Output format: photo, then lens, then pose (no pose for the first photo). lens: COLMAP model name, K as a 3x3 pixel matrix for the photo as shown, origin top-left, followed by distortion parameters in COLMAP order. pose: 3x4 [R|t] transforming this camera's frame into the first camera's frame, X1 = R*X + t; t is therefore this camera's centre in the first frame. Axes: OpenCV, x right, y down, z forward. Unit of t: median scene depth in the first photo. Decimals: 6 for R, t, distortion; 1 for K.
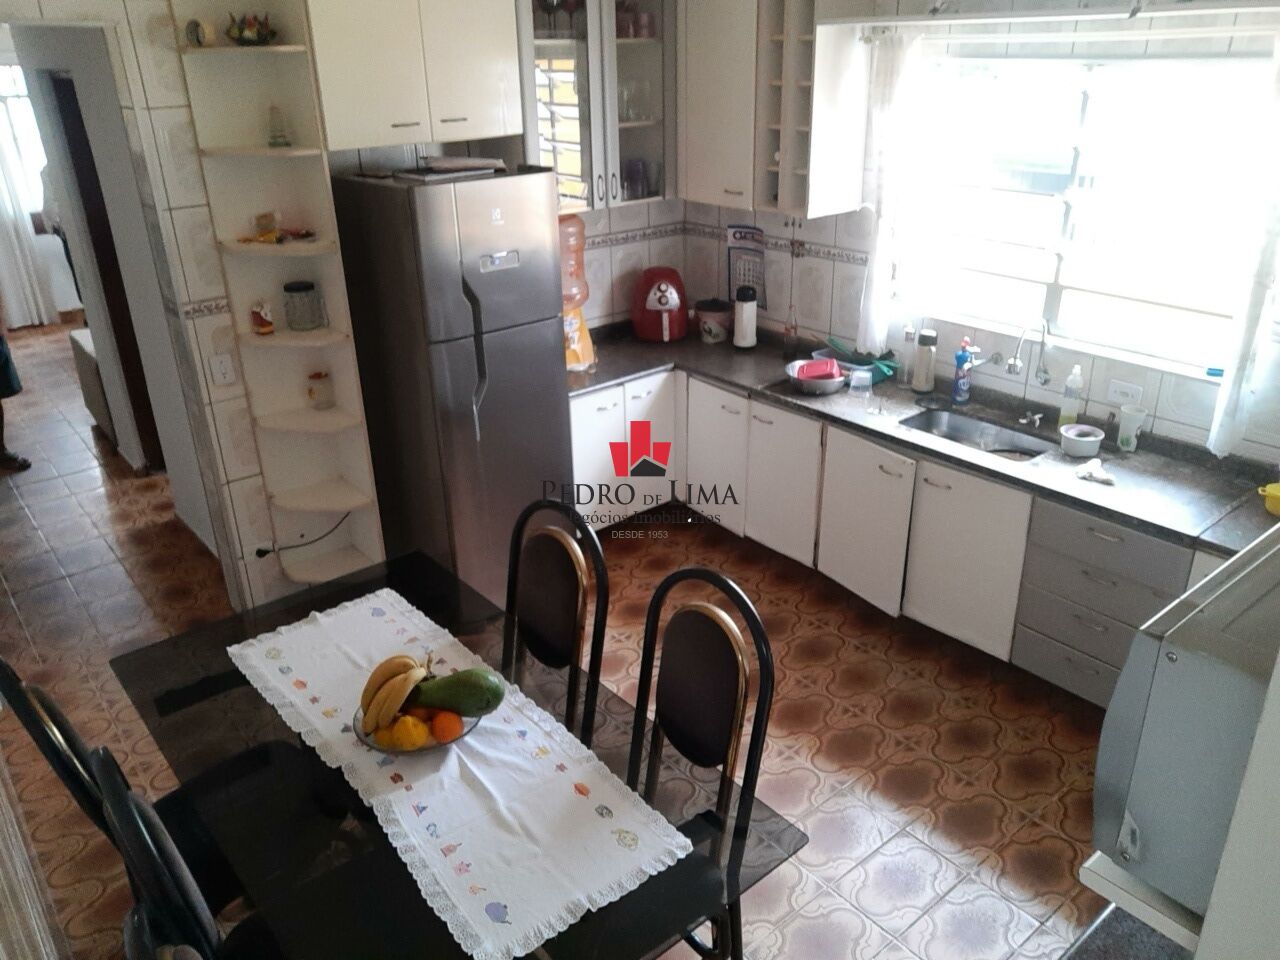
lens RADIAL K [[959.6, 0, 643.1], [0, 959.6, 474.3], [0, 0, 1]] dist [0.009533, -0.046523]
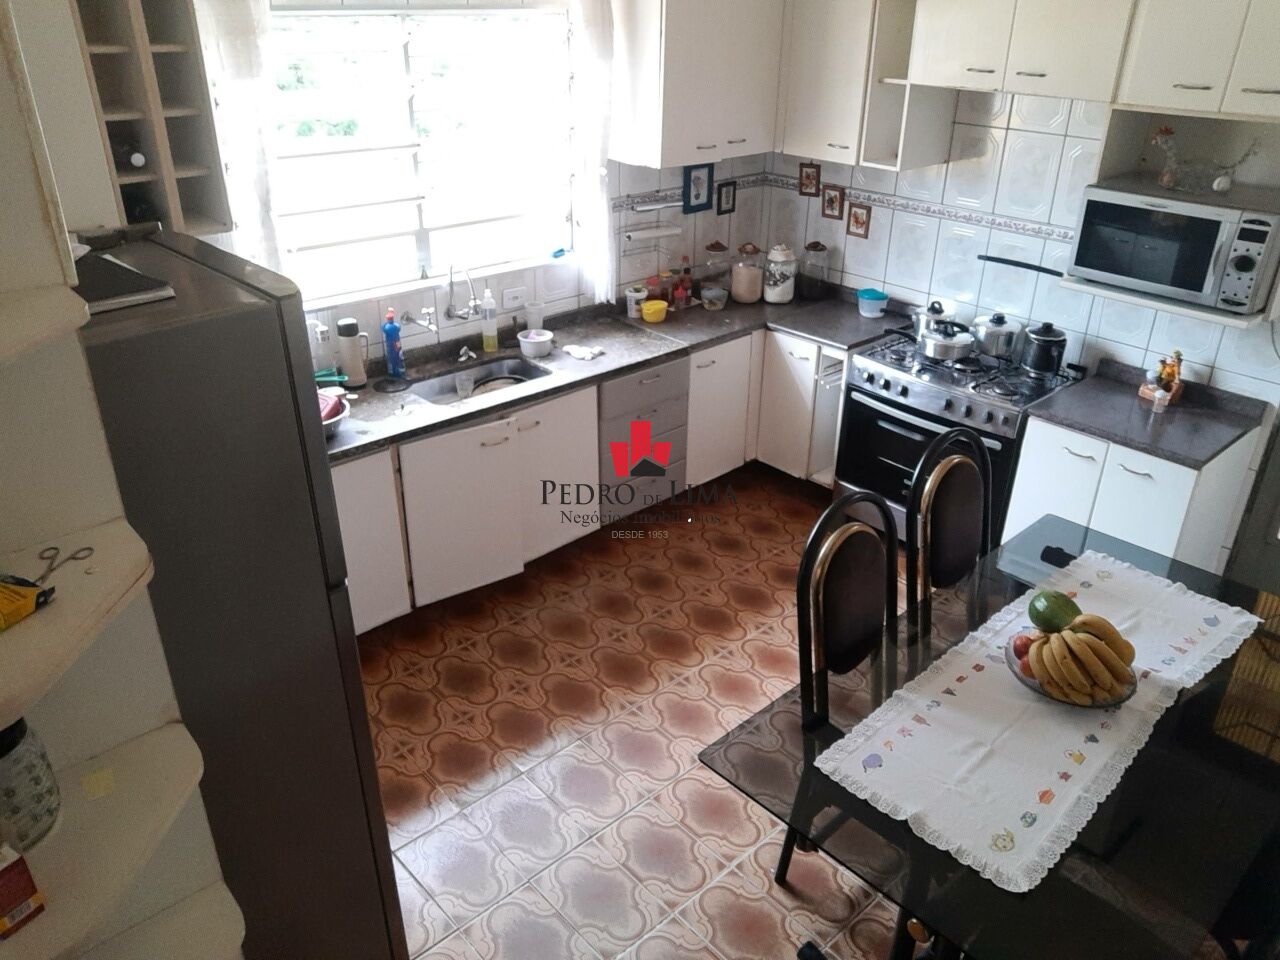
lens RADIAL K [[959.6, 0, 634.7], [0, 959.6, 484.4], [0, 0, 1]] dist [0.009533, -0.046523]
pose [[-0.043410, -0.442261, 0.895835, -0.657868], [0.397889, 0.814845, 0.421558, -0.330115], [-0.916406, 0.374743, 0.140598, 0.763682]]
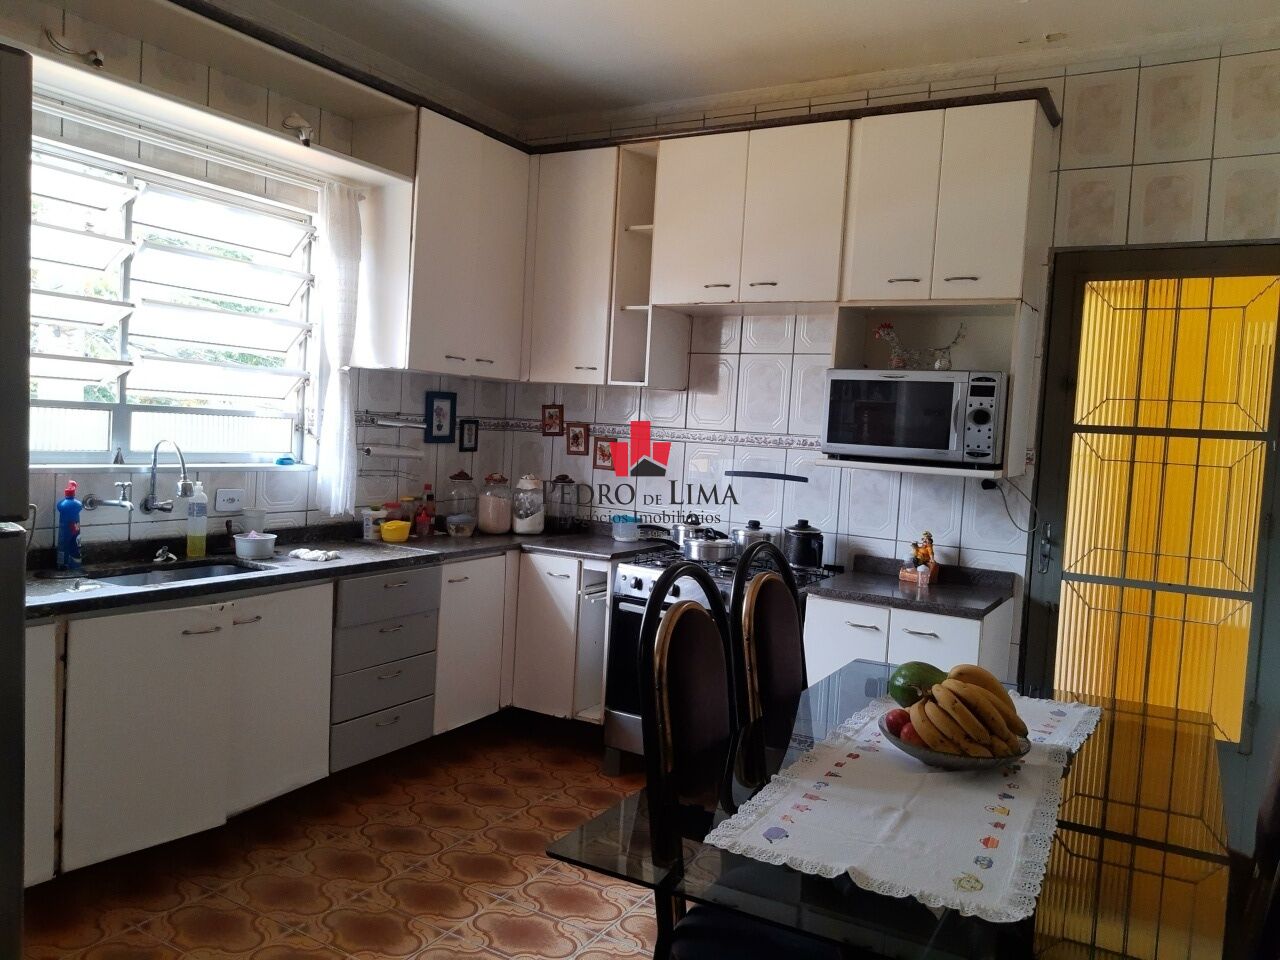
lens RADIAL K [[976.0, 0, 648.3], [0, 976.0, 476.6], [0, 0, 1]] dist [0.027512, -0.066567]
pose [[-0.353972, -0.053022, 0.933752, -0.604931], [0.333075, 0.925786, 0.178833, -0.141668], [-0.873937, 0.374311, -0.310042, 0.903404]]
